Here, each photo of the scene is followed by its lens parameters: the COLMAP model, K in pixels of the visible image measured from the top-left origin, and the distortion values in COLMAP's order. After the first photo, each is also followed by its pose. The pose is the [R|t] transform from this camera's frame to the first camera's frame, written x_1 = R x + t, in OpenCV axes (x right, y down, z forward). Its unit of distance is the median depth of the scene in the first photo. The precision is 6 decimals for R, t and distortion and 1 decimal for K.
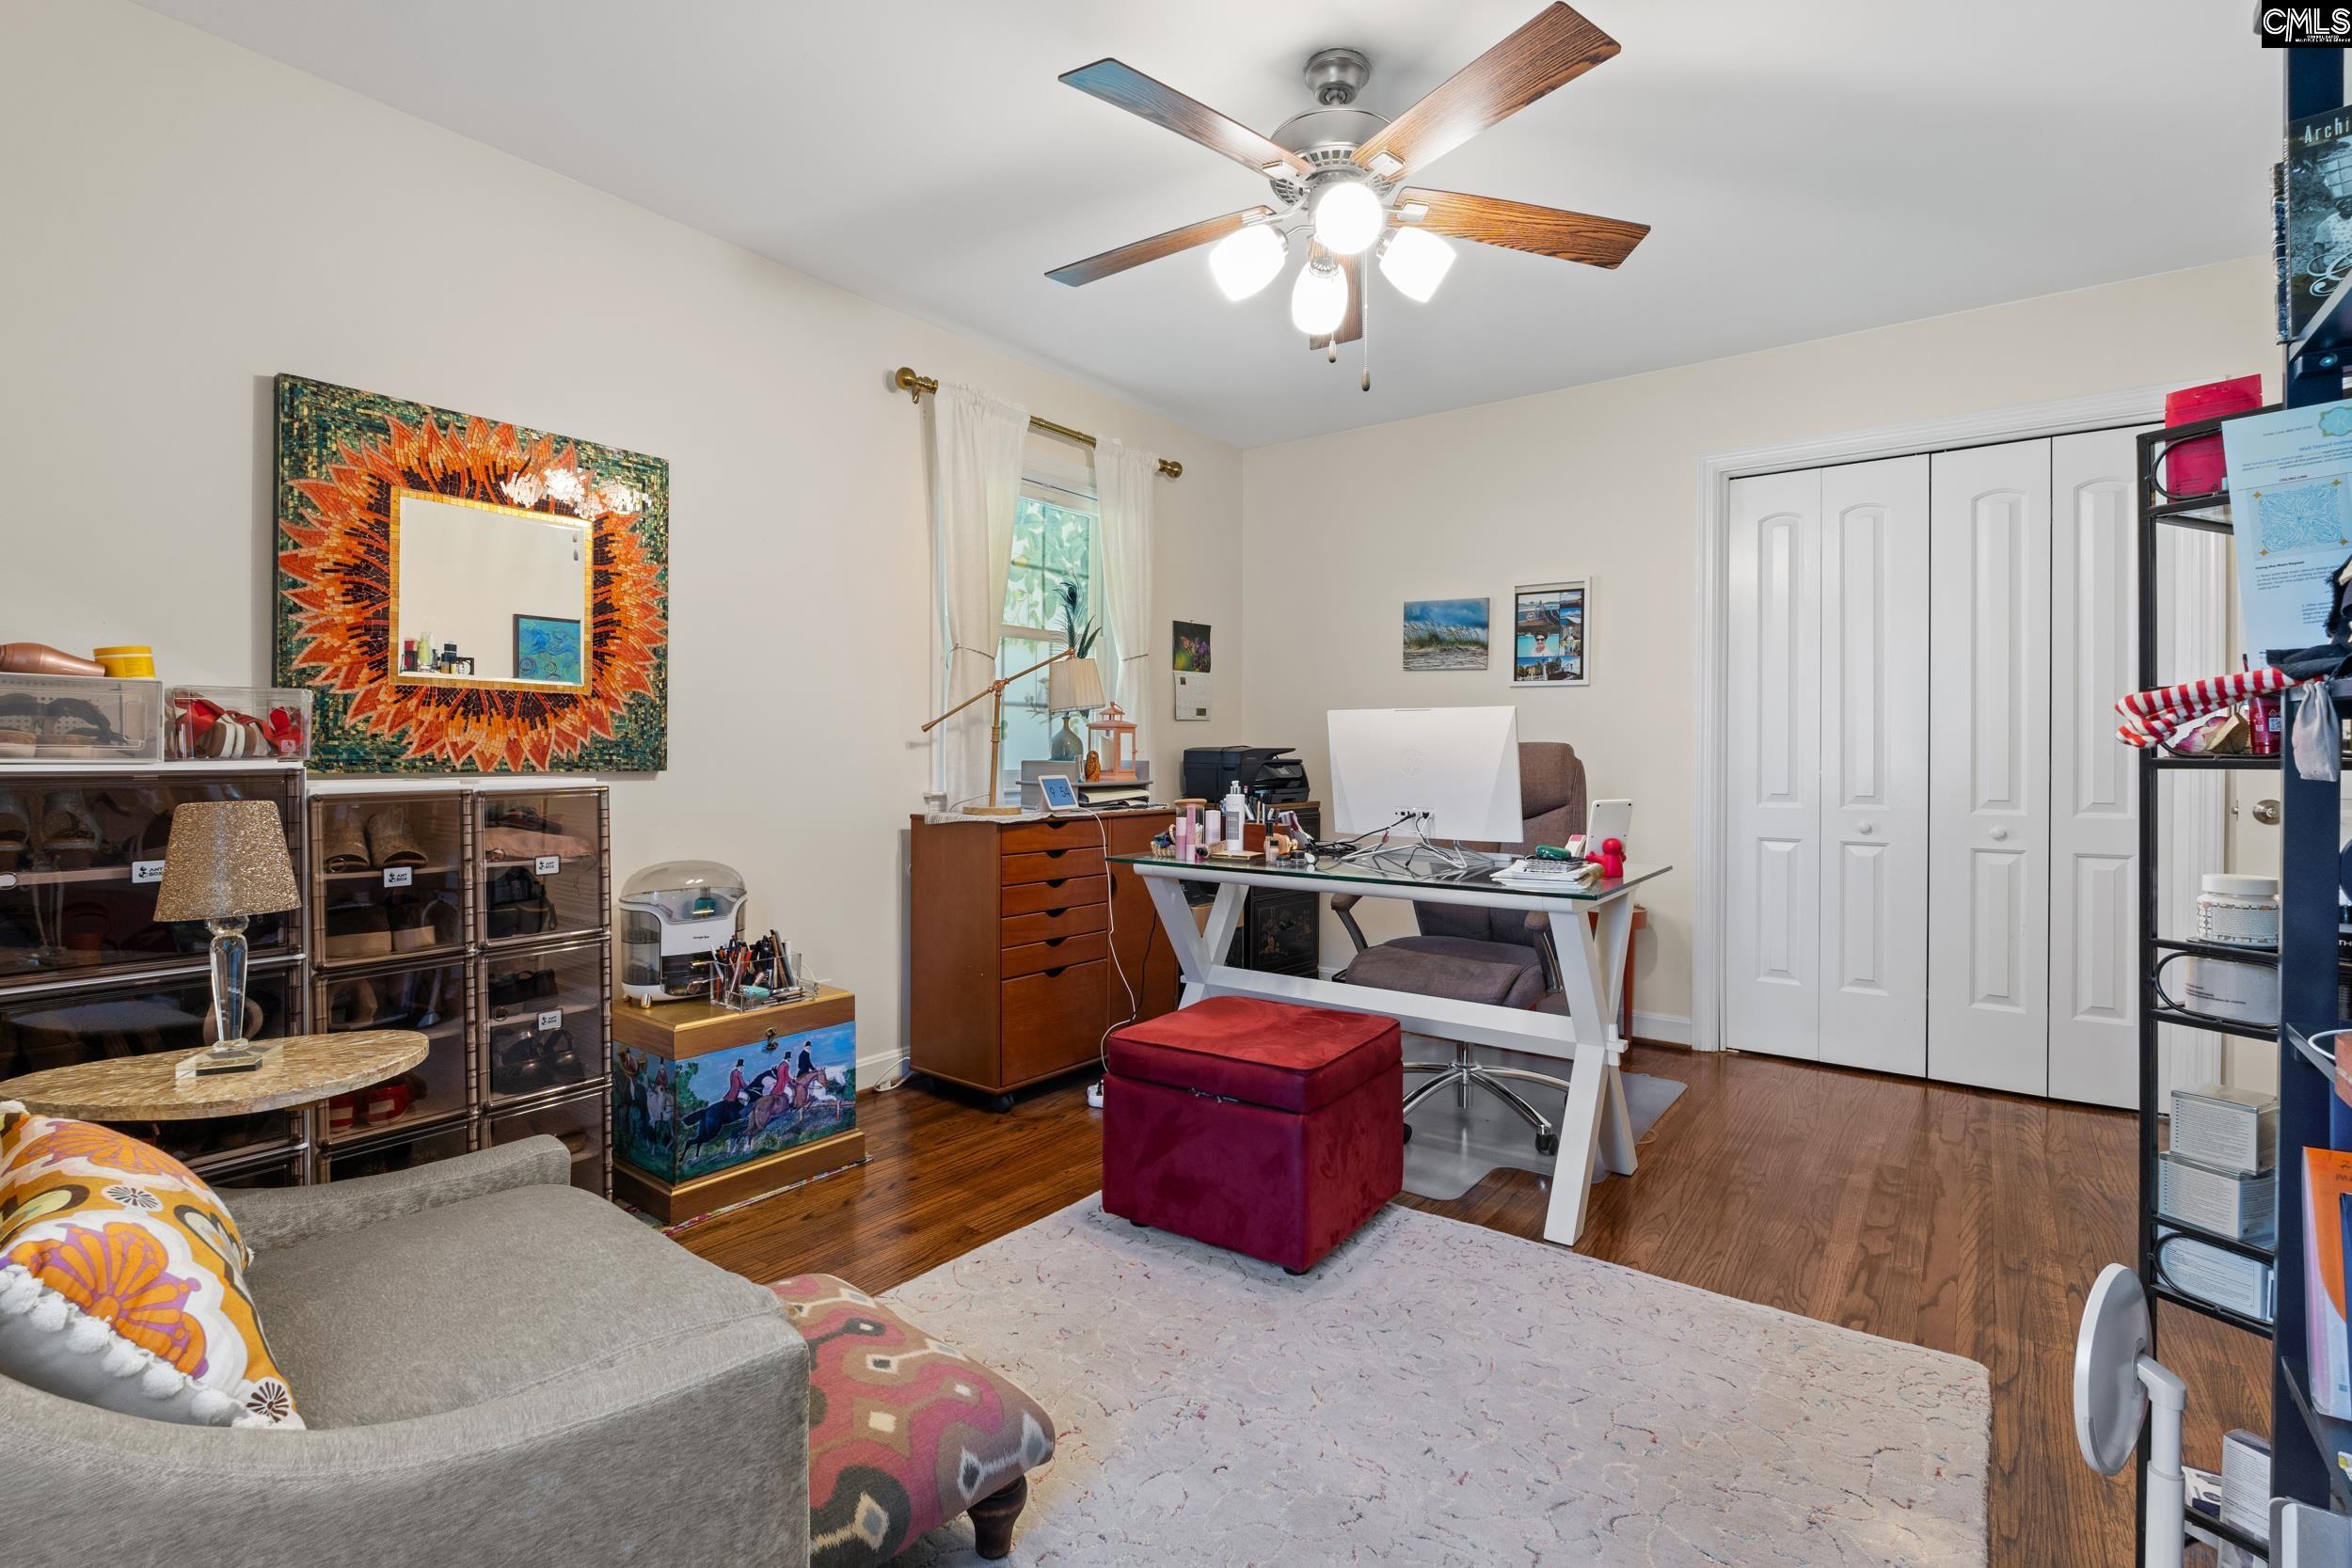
lens RADIAL K [[1086.7, 0, 1171.6], [0, 1086.7, 778.2], [0, 0, 1]] dist [-0.004233, -0.000215]
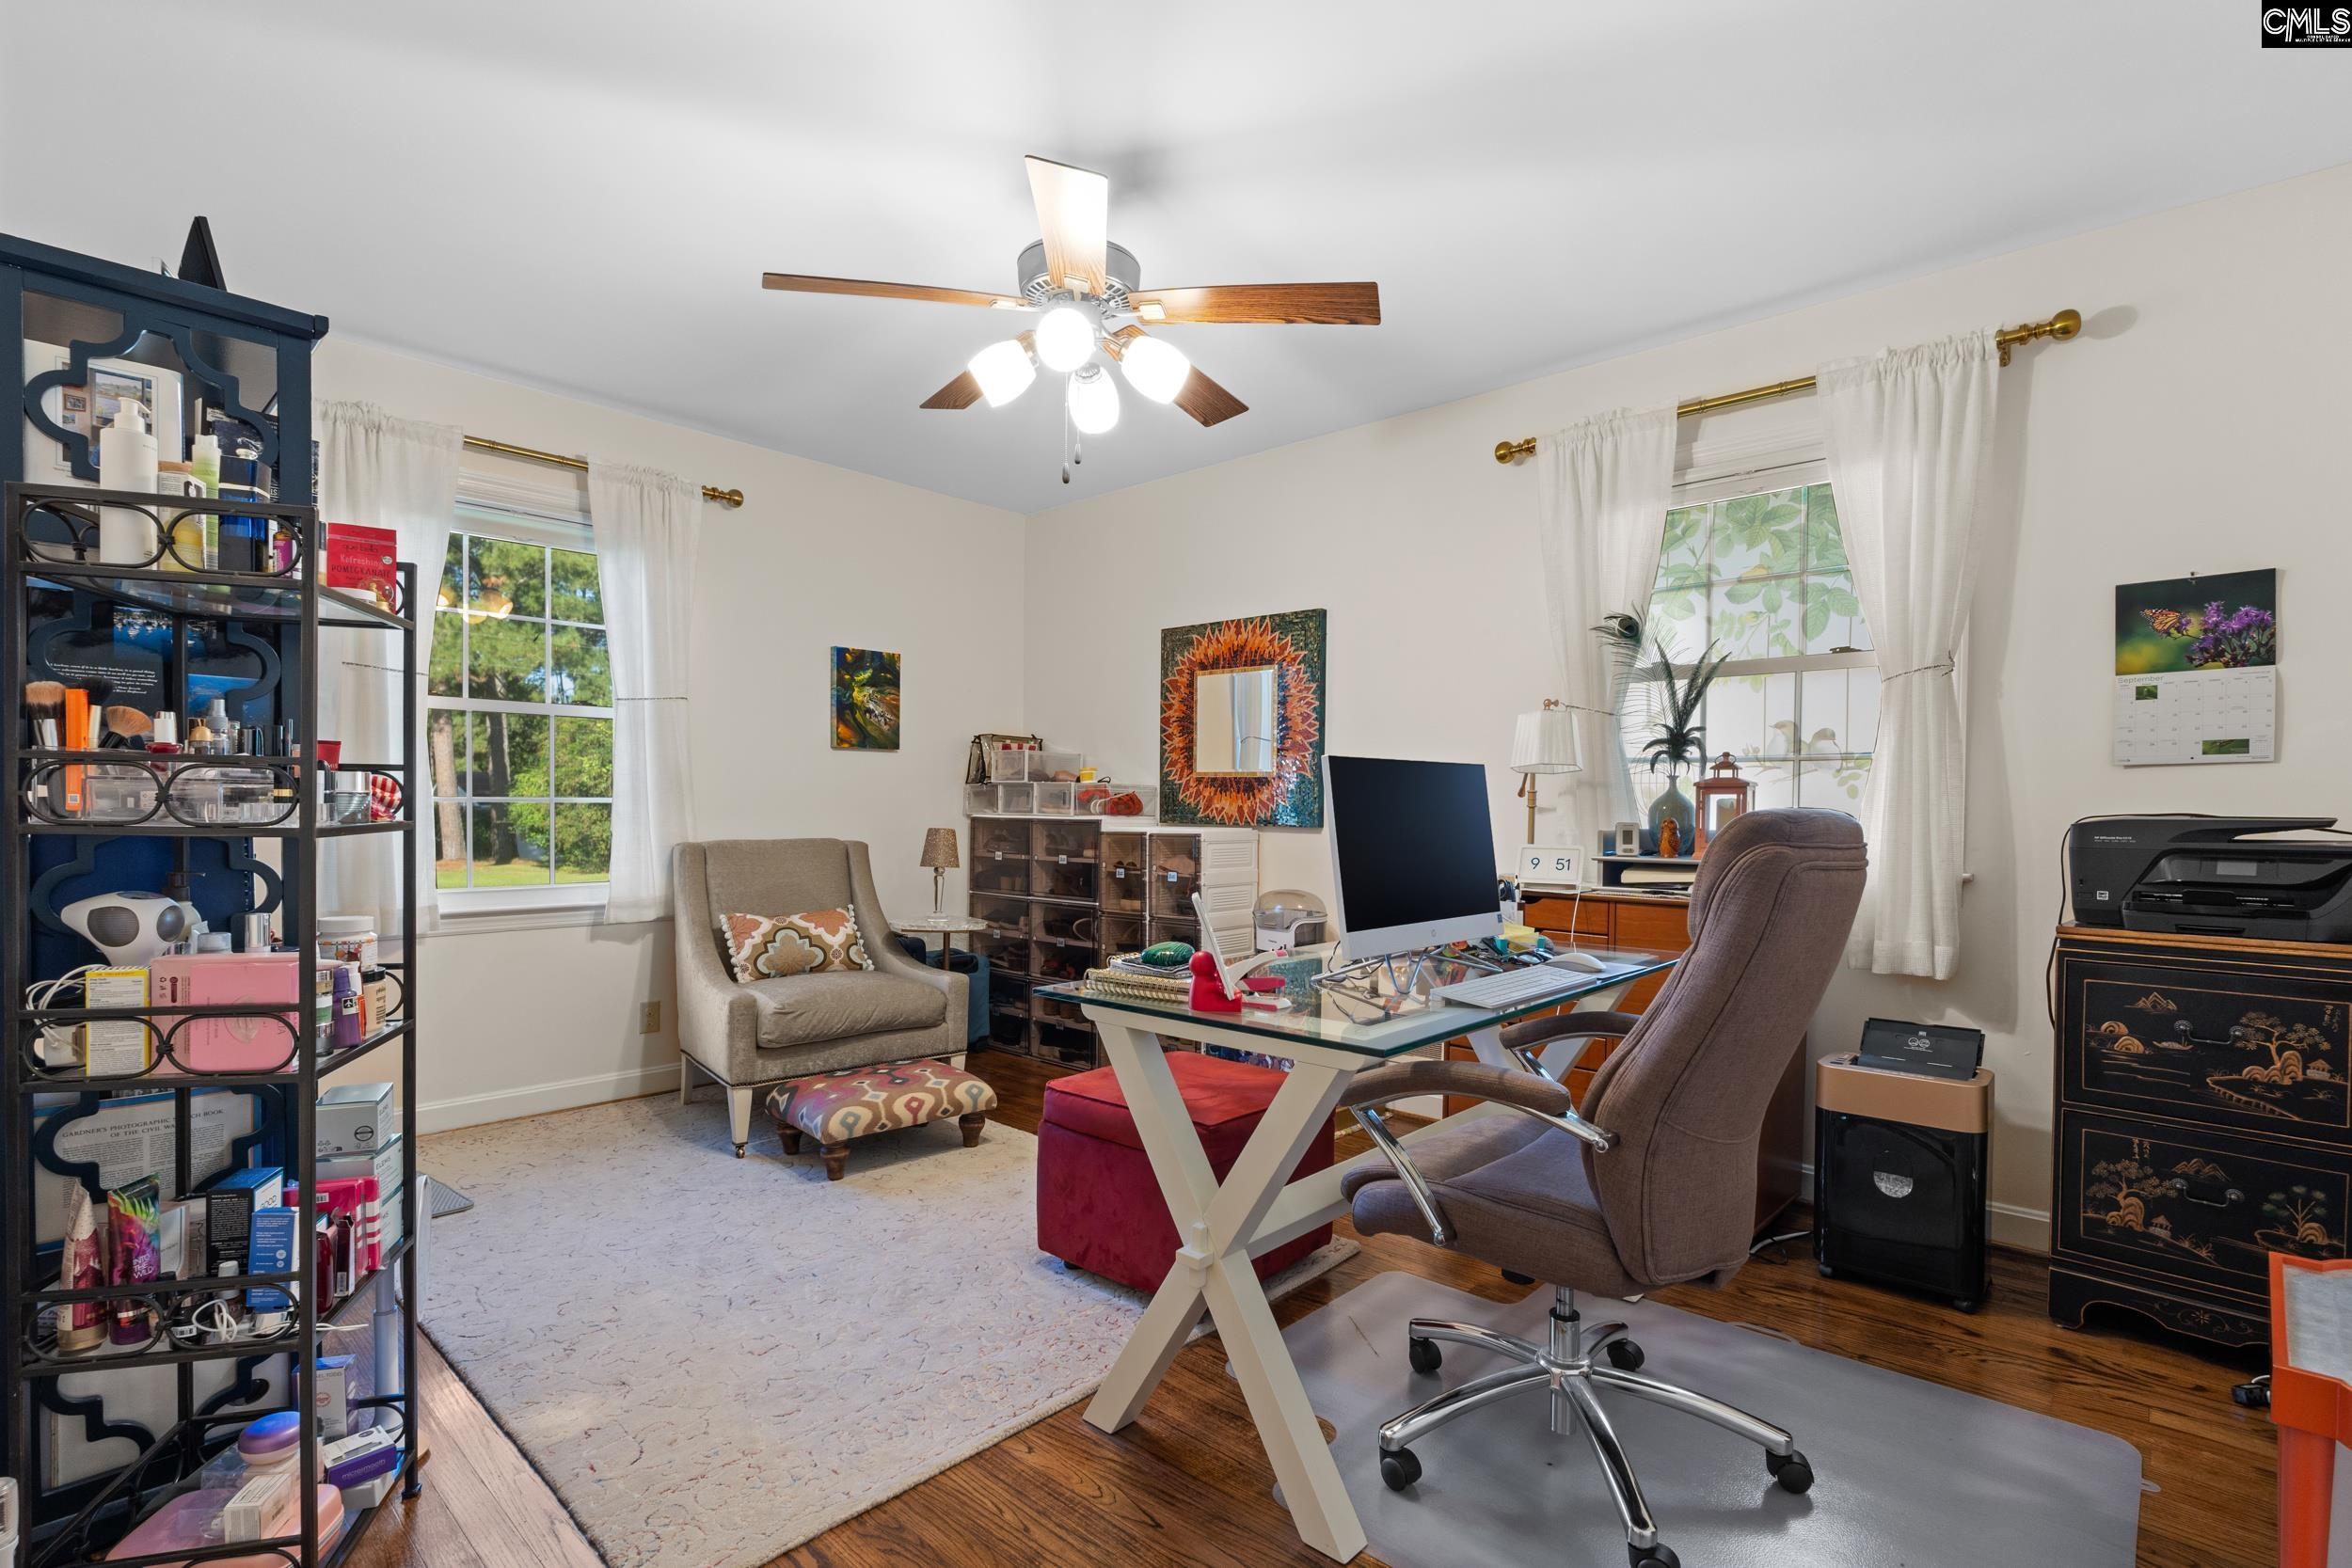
lens RADIAL K [[1099.3, 0, 1172.2], [0, 1099.3, 836.1], [0, 0, 1]] dist [-0.002732, -0.000230]
pose [[-0.107656, 0.026536, -0.993834, 1.114322], [-0.032740, 0.999007, 0.030221, -0.036866], [0.993649, 0.035791, -0.106680, 1.086613]]
